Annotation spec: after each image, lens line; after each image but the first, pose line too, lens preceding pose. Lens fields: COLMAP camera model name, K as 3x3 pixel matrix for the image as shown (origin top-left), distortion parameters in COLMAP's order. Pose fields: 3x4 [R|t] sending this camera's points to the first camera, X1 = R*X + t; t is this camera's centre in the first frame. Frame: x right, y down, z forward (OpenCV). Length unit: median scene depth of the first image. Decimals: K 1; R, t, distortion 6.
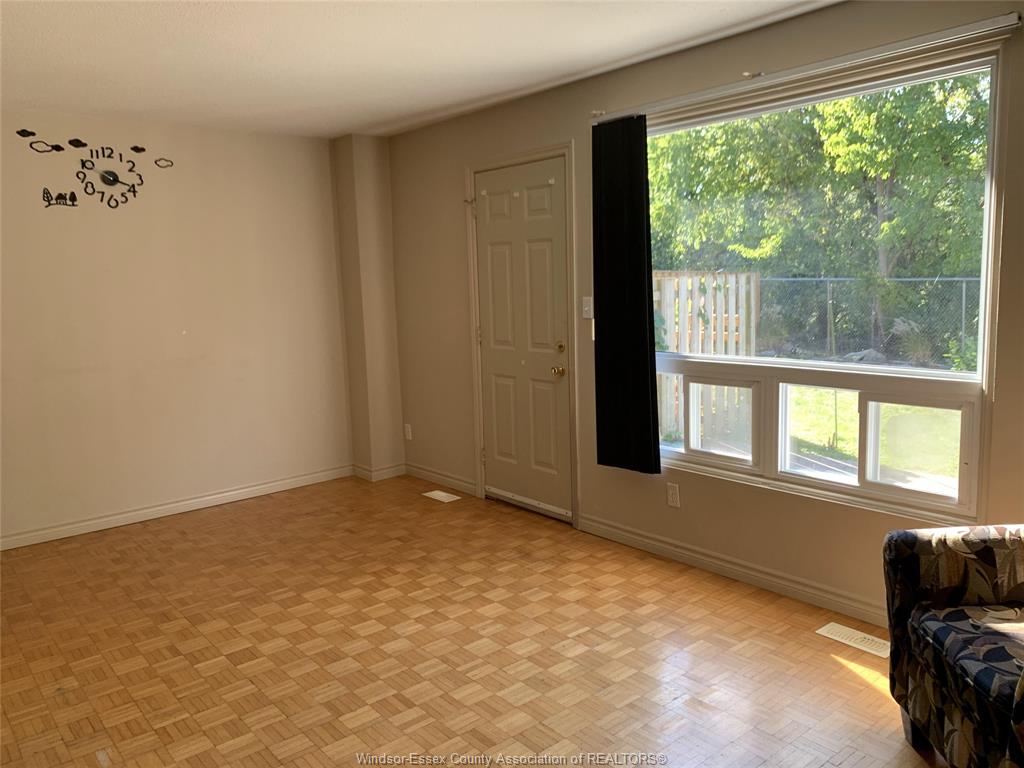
lens RADIAL K [[774.1, 0, 514.0], [0, 774.1, 382.6], [0, 0, 1]] dist [0.015272, -0.012592]
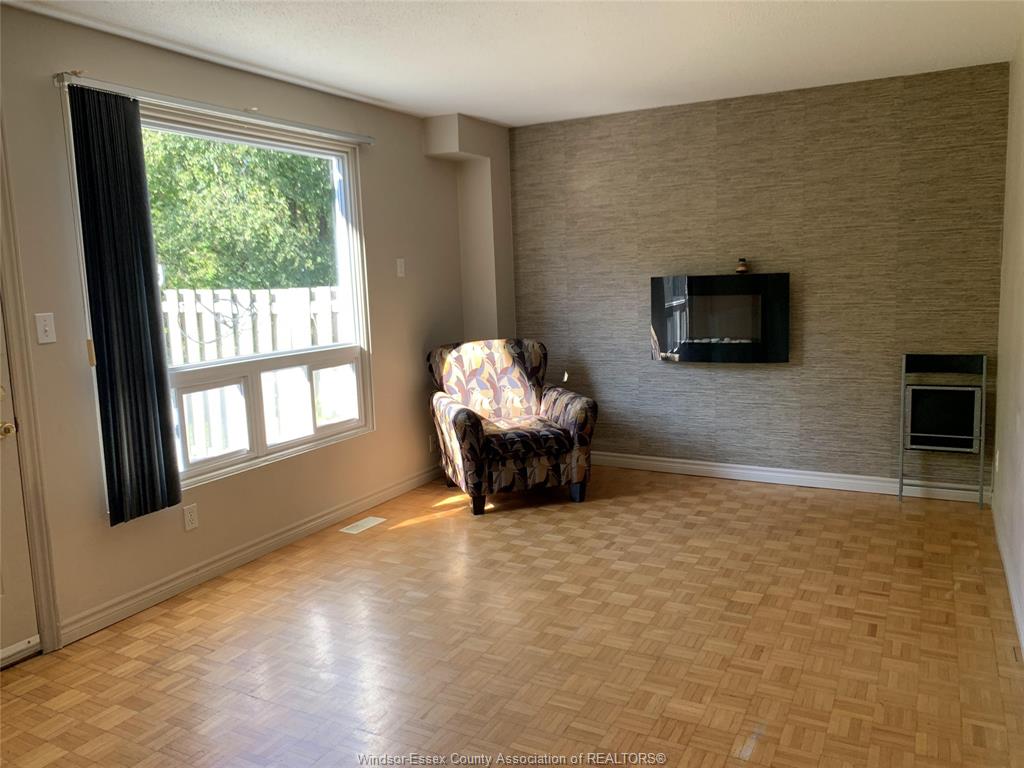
lens RADIAL K [[774.1, 0, 513.2], [0, 774.1, 380.8], [0, 0, 1]] dist [0.015272, -0.012592]
pose [[-0.373249, -0.090593, 0.923297, -0.857940], [0.166528, 0.972514, 0.162742, -0.111511], [-0.912663, 0.214498, -0.347904, 1.014017]]
